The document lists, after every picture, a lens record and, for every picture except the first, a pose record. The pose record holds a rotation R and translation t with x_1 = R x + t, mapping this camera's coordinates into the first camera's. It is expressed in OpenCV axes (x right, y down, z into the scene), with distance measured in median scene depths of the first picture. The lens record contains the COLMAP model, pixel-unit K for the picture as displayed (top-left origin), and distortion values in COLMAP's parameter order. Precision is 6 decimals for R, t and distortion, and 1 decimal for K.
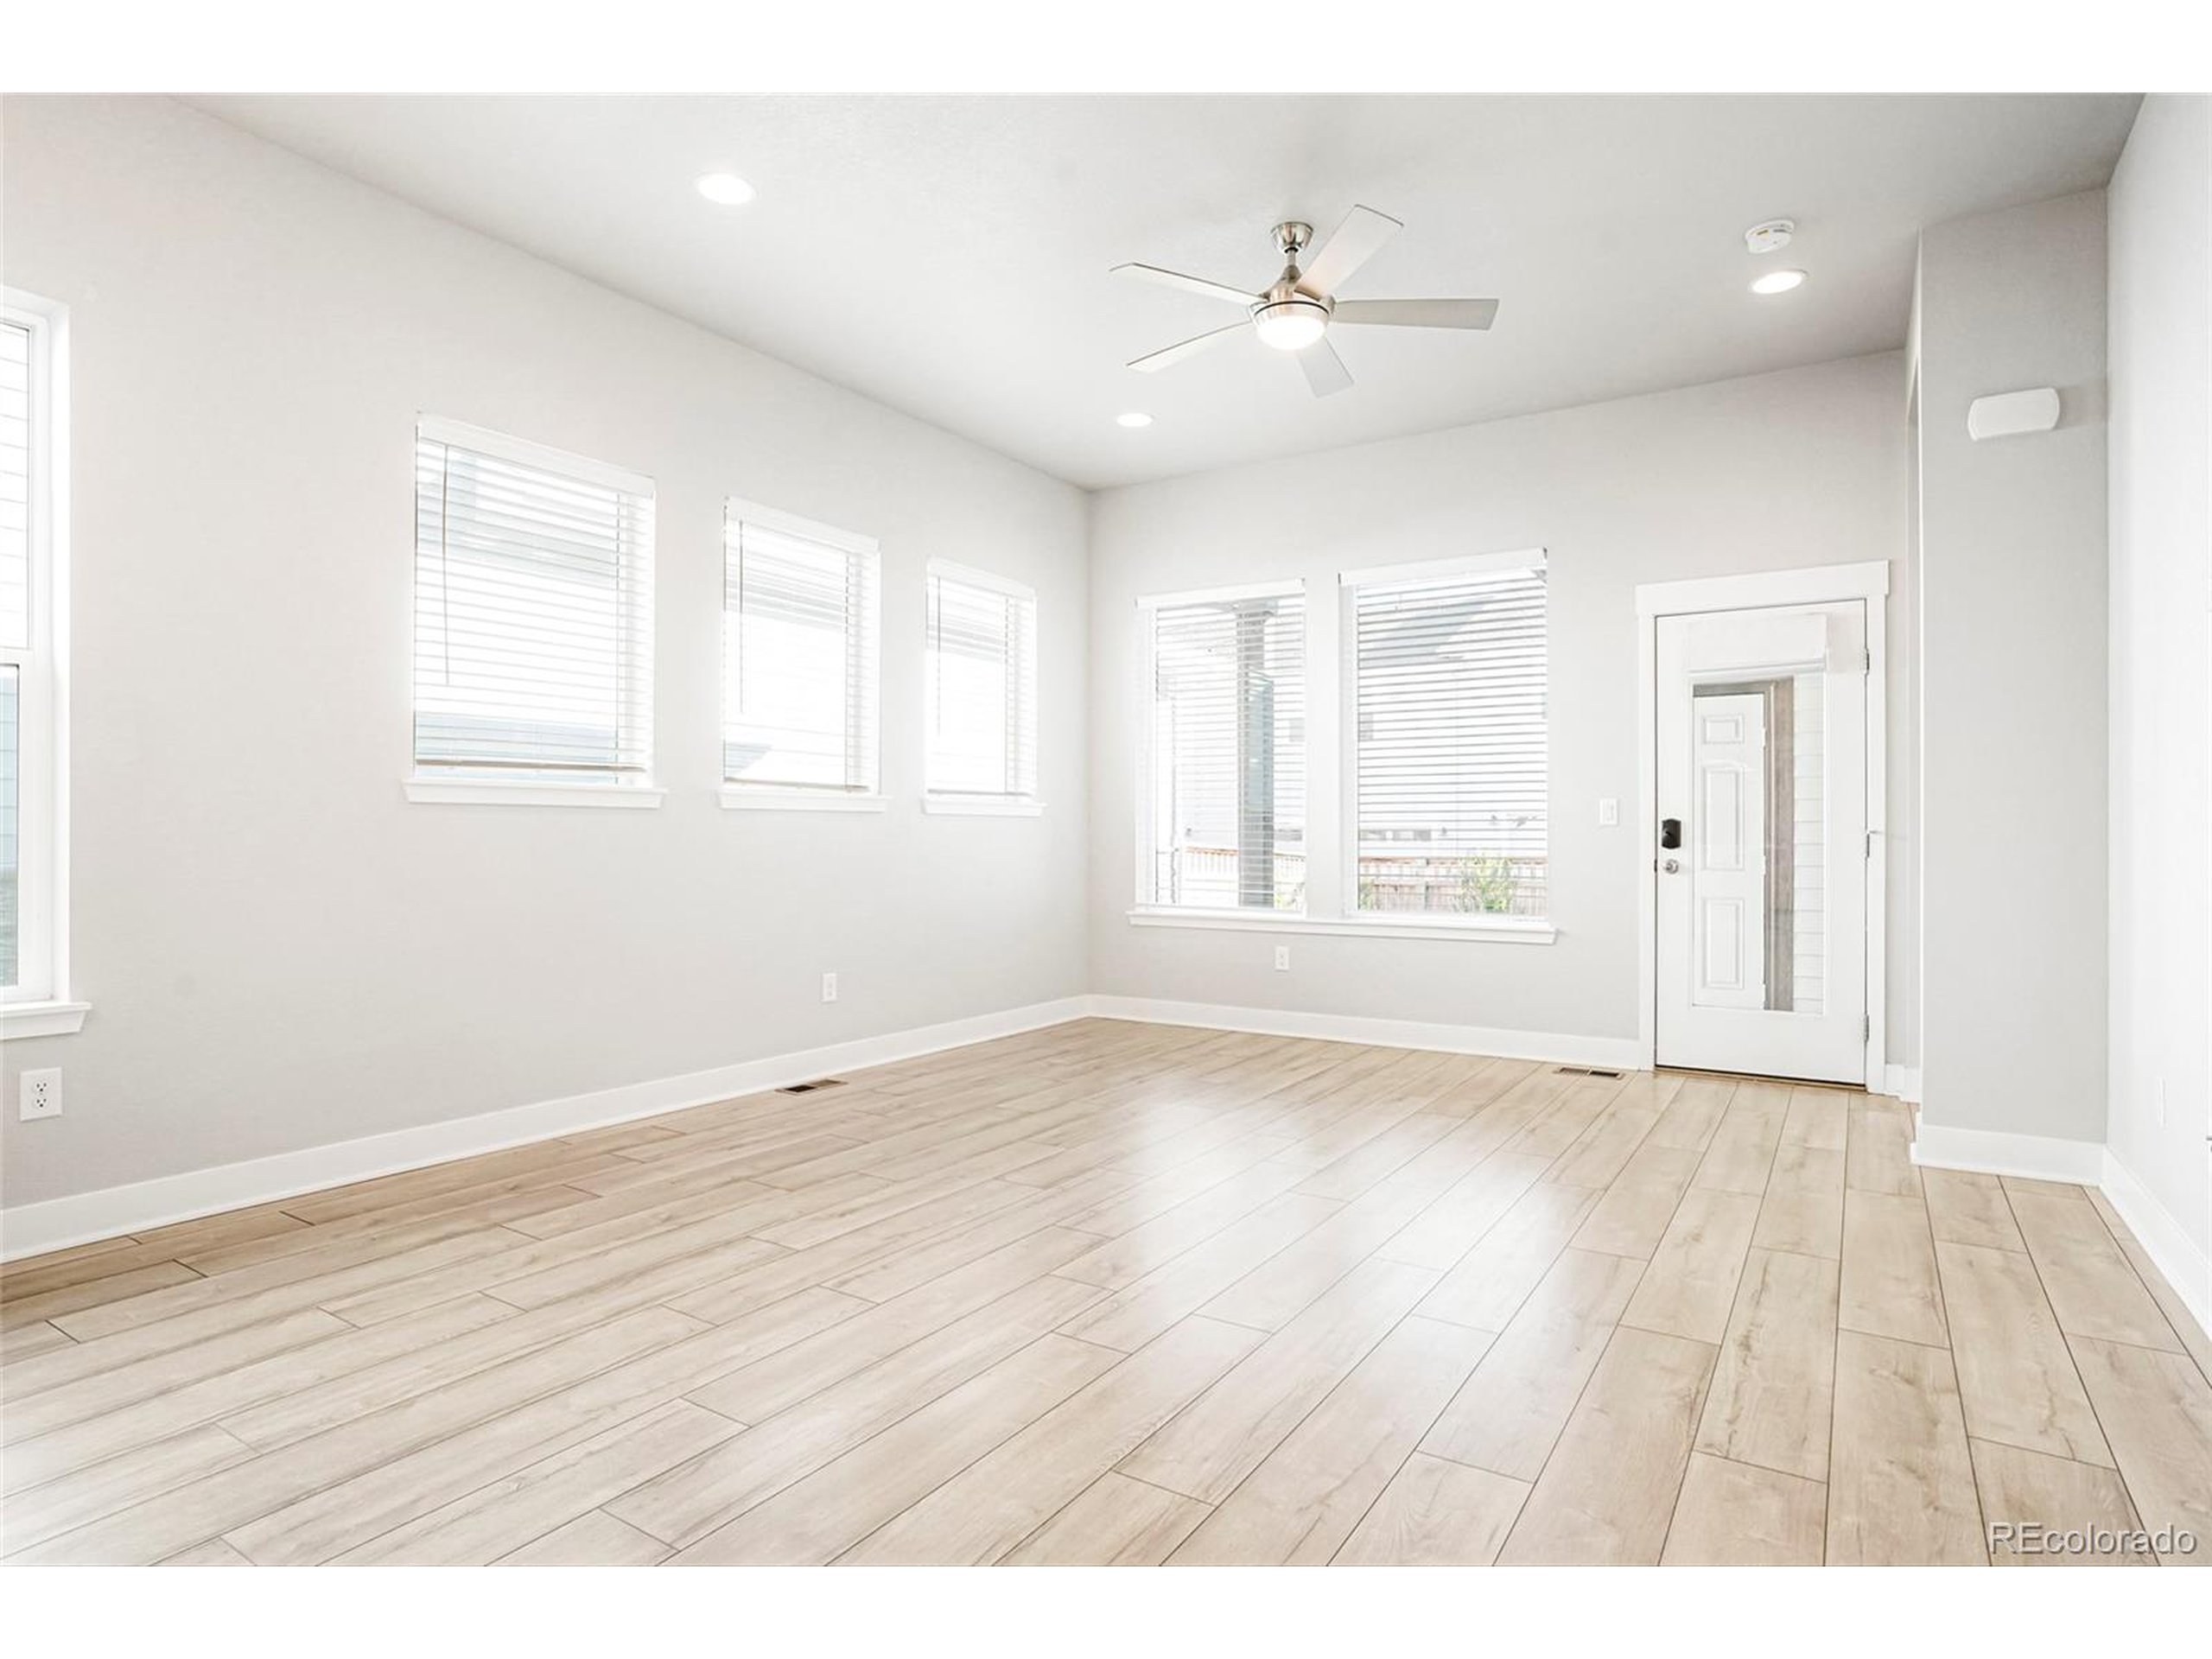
lens RADIAL K [[1190.8, 0, 1109.8], [0, 1190.8, 829.5], [0, 0, 1]] dist [-0.033401, 0.012026]
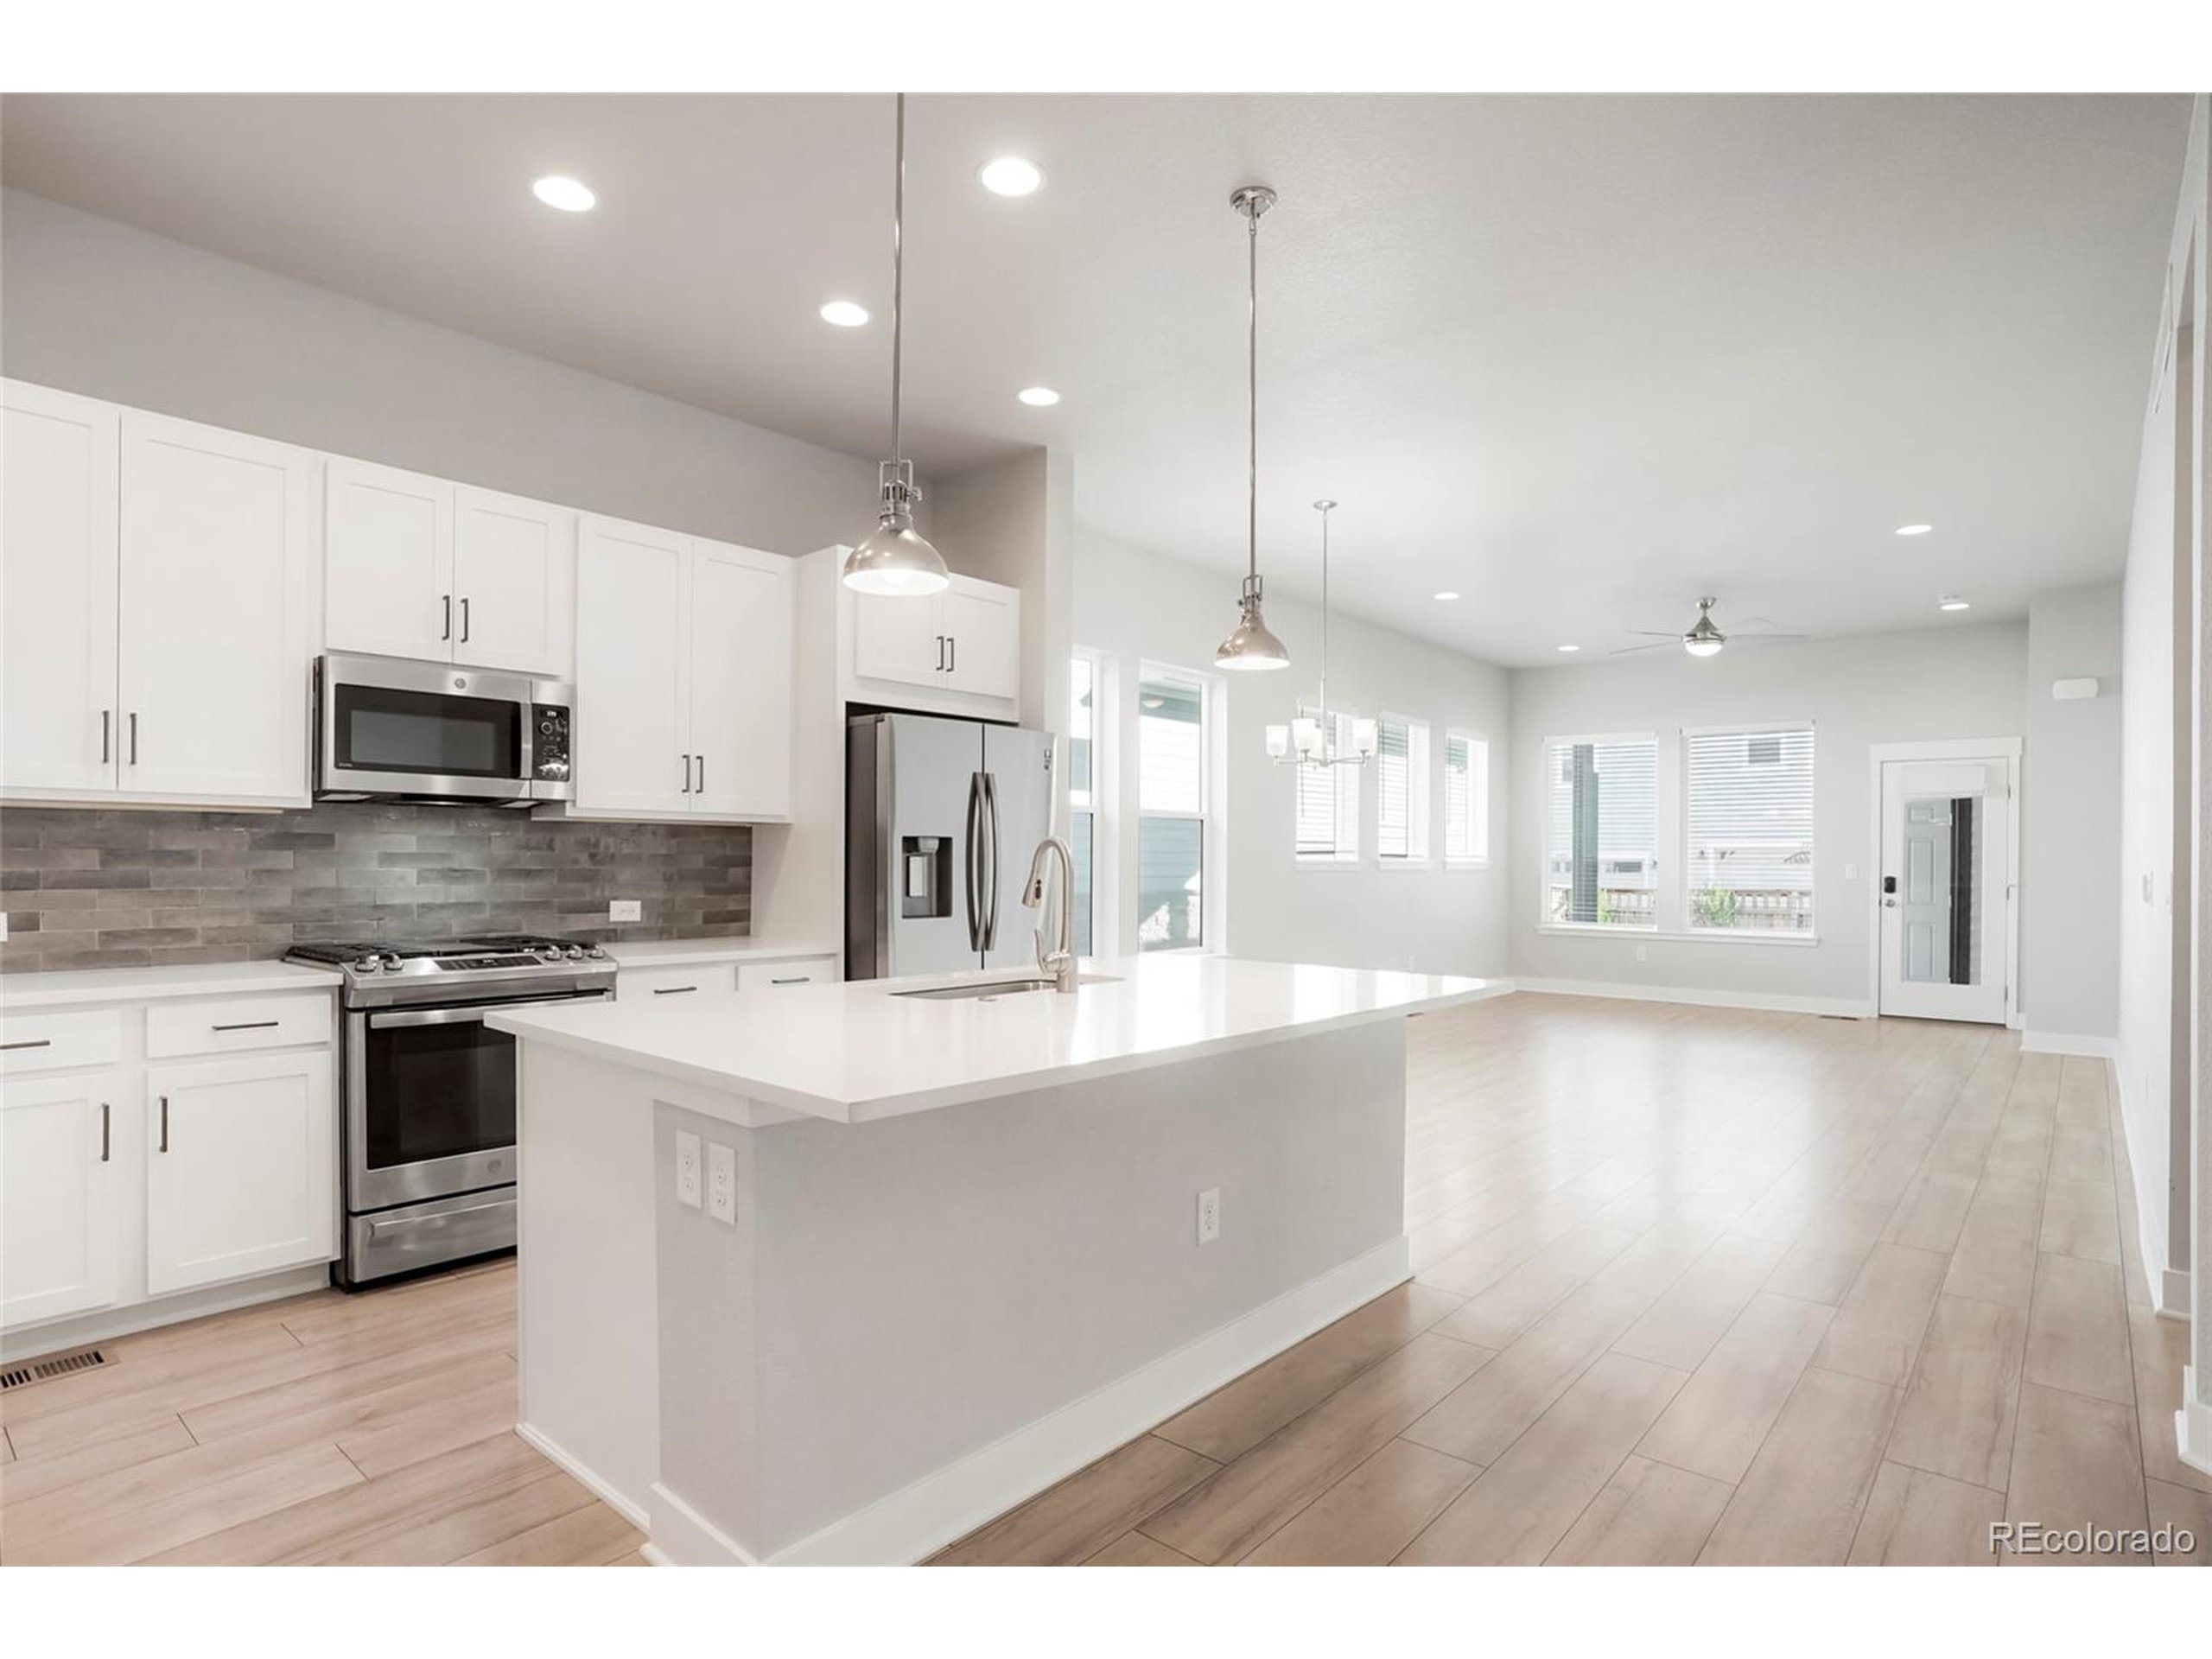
lens RADIAL K [[1139.3, 0, 1154.6], [0, 1139.3, 863.6], [0, 0, 1]] dist [-0.000748, 0.001484]
pose [[0.993513, 0.004846, -0.113616, -0.662825], [-0.003968, 0.999961, 0.007946, -0.057779], [0.113650, -0.007444, 0.993493, -1.277866]]
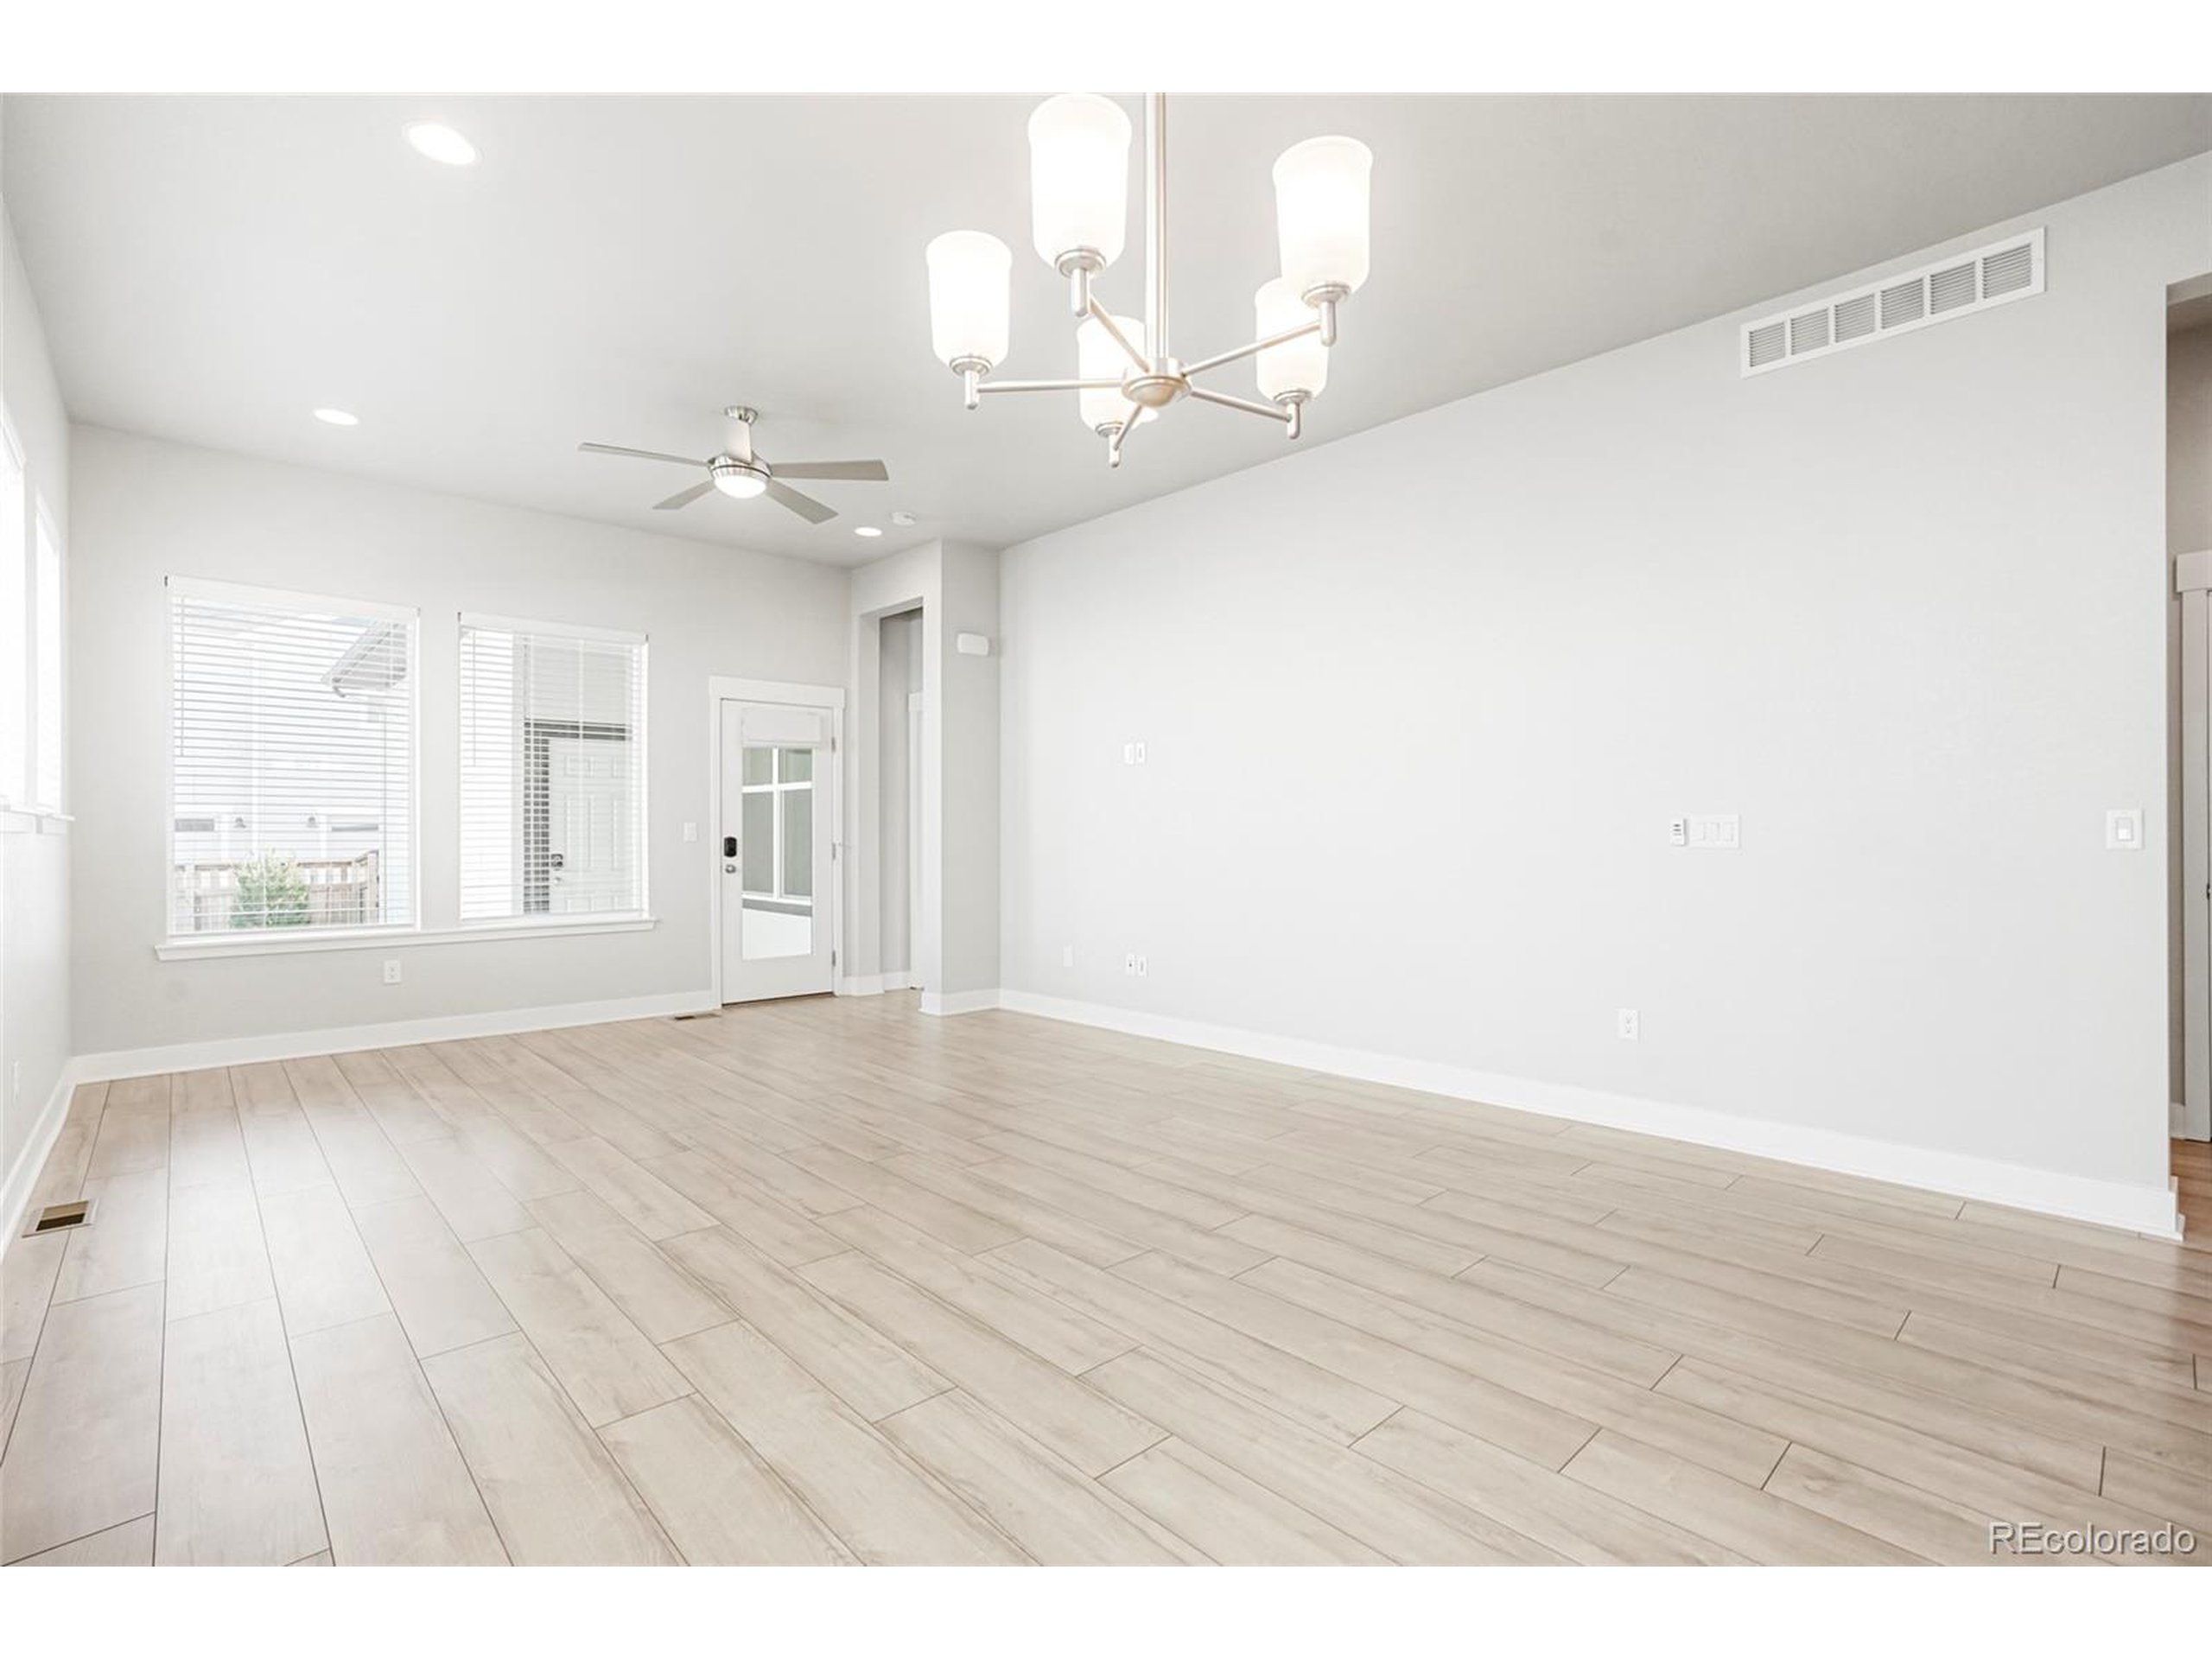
lens RADIAL K [[1029.4, 0, 1090.9], [0, 1029.4, 826.8], [0, 0, 1]] dist [-0.024448, 0.000621]
pose [[0.265574, 0.004089, 0.964082, -0.995614], [-0.000948, 0.999992, -0.003981, -0.026139], [-0.964090, 0.000143, 0.265576, 0.337426]]
